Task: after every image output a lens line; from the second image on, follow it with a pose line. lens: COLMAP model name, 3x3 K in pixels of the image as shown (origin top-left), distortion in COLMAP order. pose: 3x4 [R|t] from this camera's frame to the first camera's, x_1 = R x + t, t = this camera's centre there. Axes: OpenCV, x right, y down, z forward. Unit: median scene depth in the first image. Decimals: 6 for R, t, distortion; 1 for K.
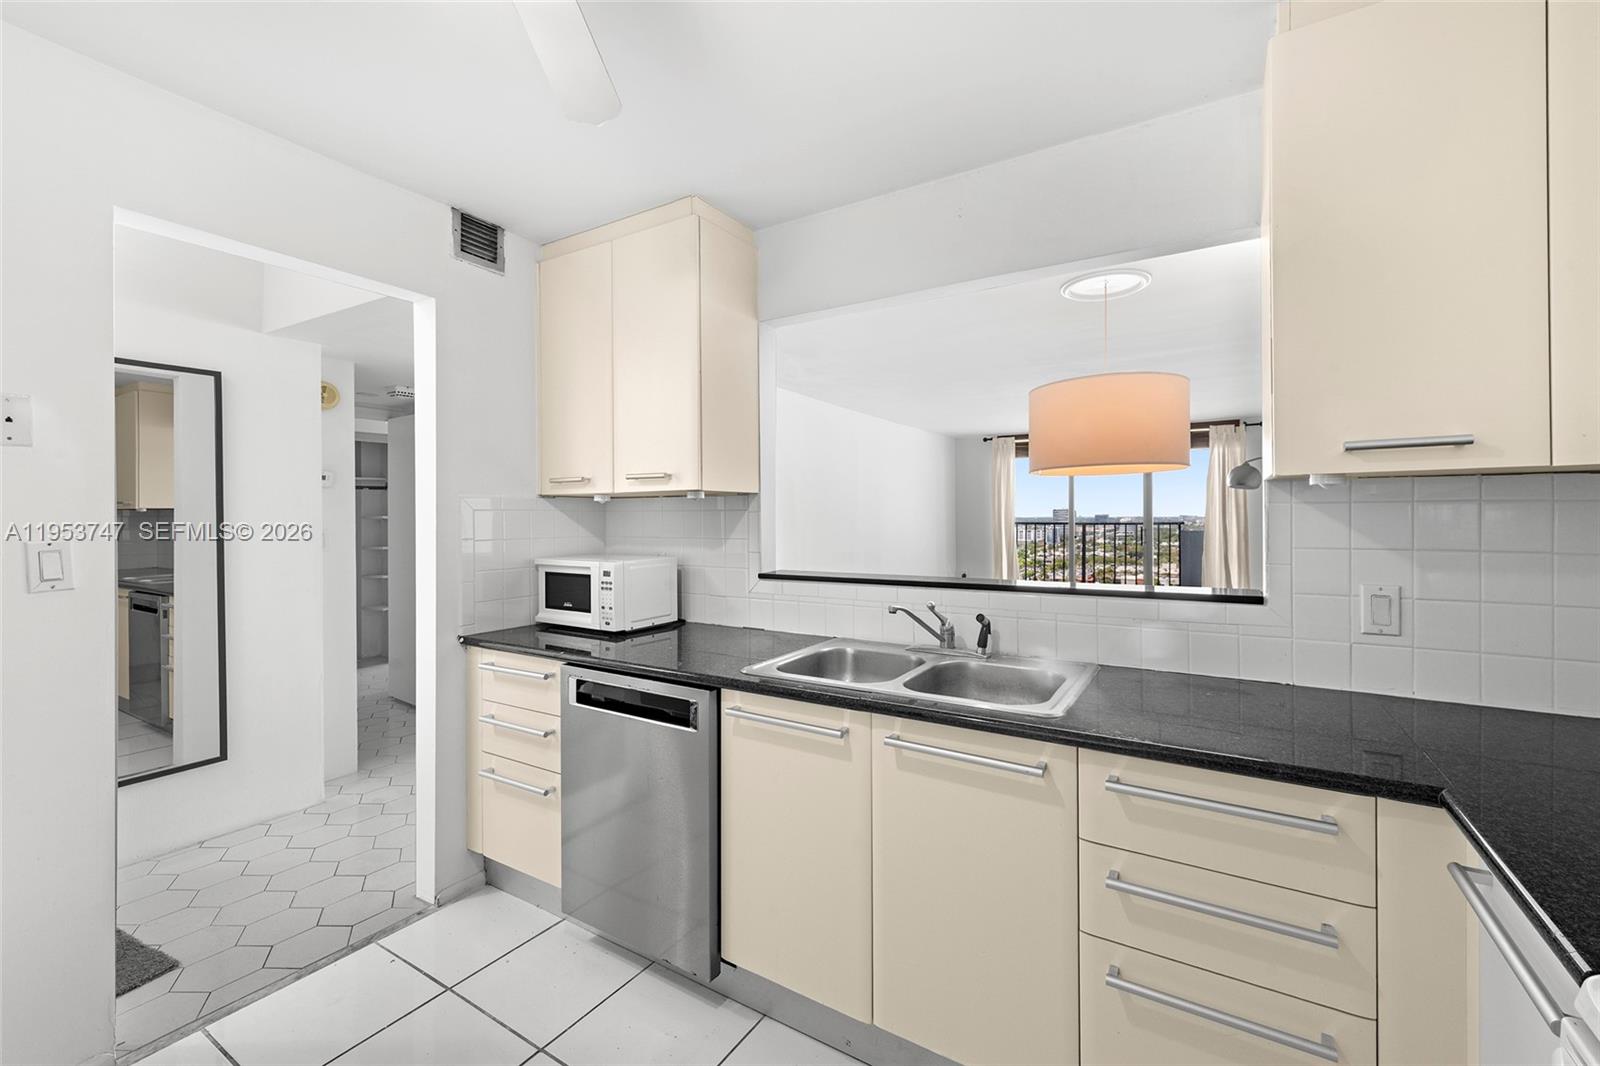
lens RADIAL K [[662.7, 0, 819.7], [0, 662.7, 512.1], [0, 0, 1]] dist [0.011246, -0.004688]
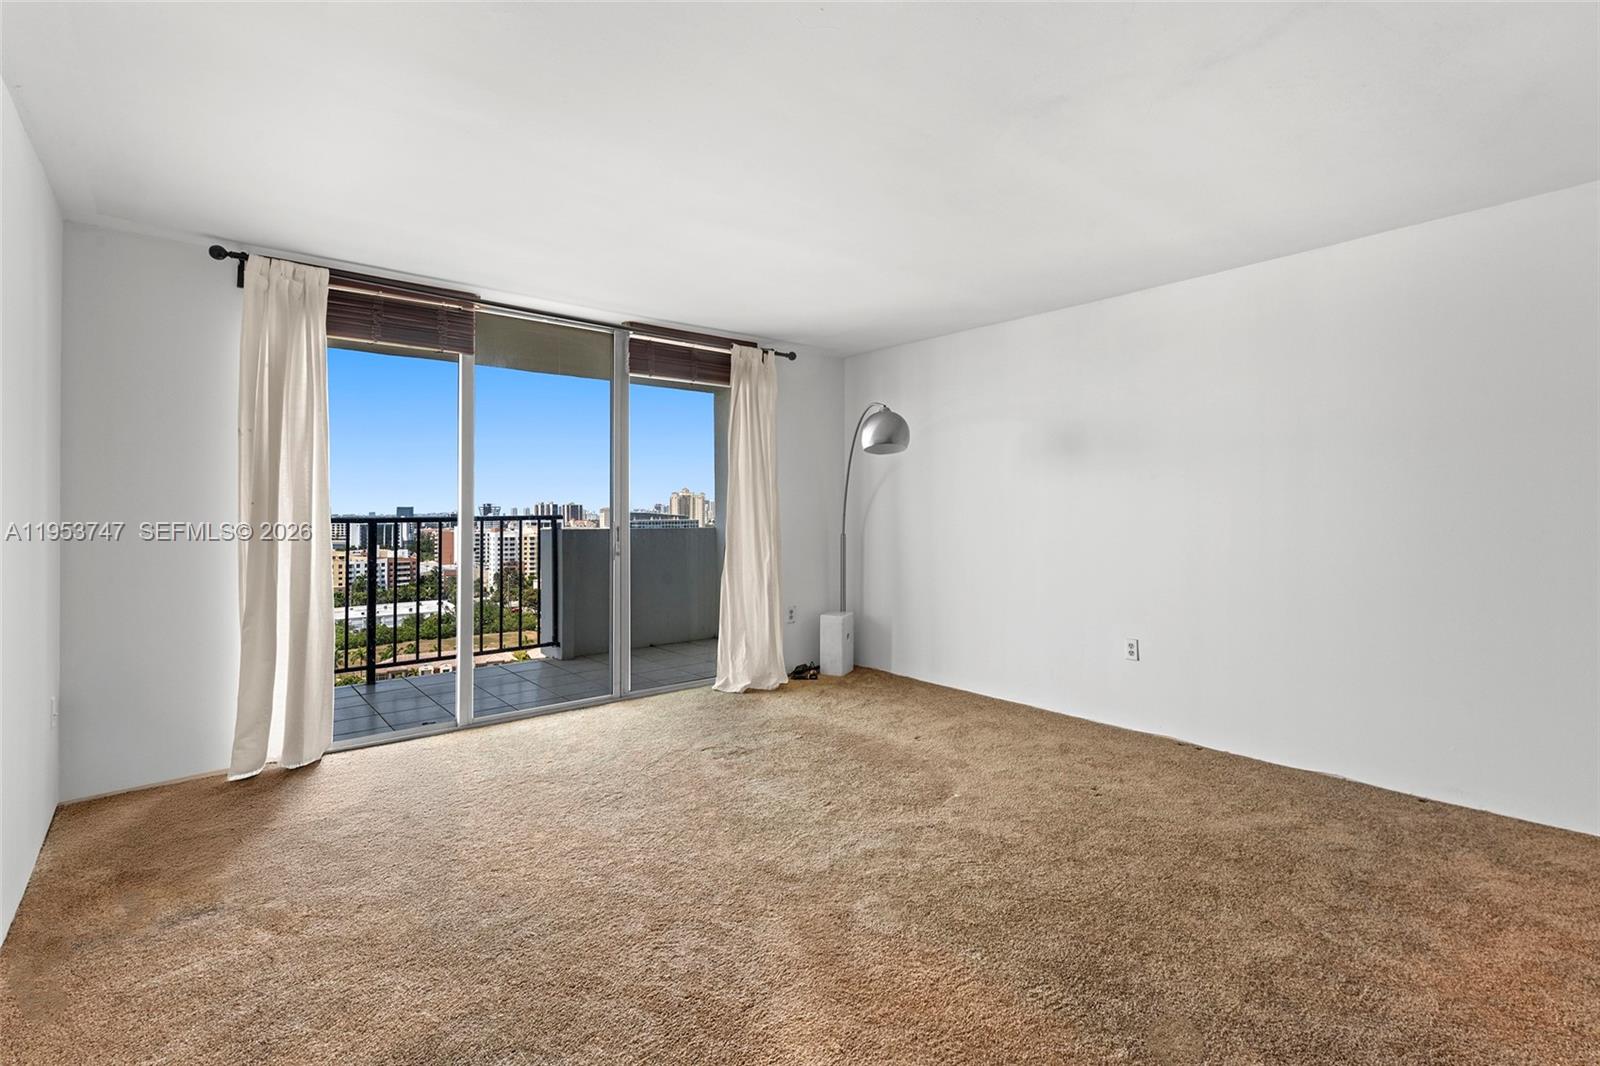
lens RADIAL K [[742.0, 0, 811.0], [0, 742.0, 493.6], [0, 0, 1]] dist [0.012044, -0.004986]
pose [[0.322341, 0.030368, 0.946136, 0.009452], [-0.006396, 0.999532, -0.029903, 0.015838], [-0.946602, 0.003587, 0.322385, 0.693924]]
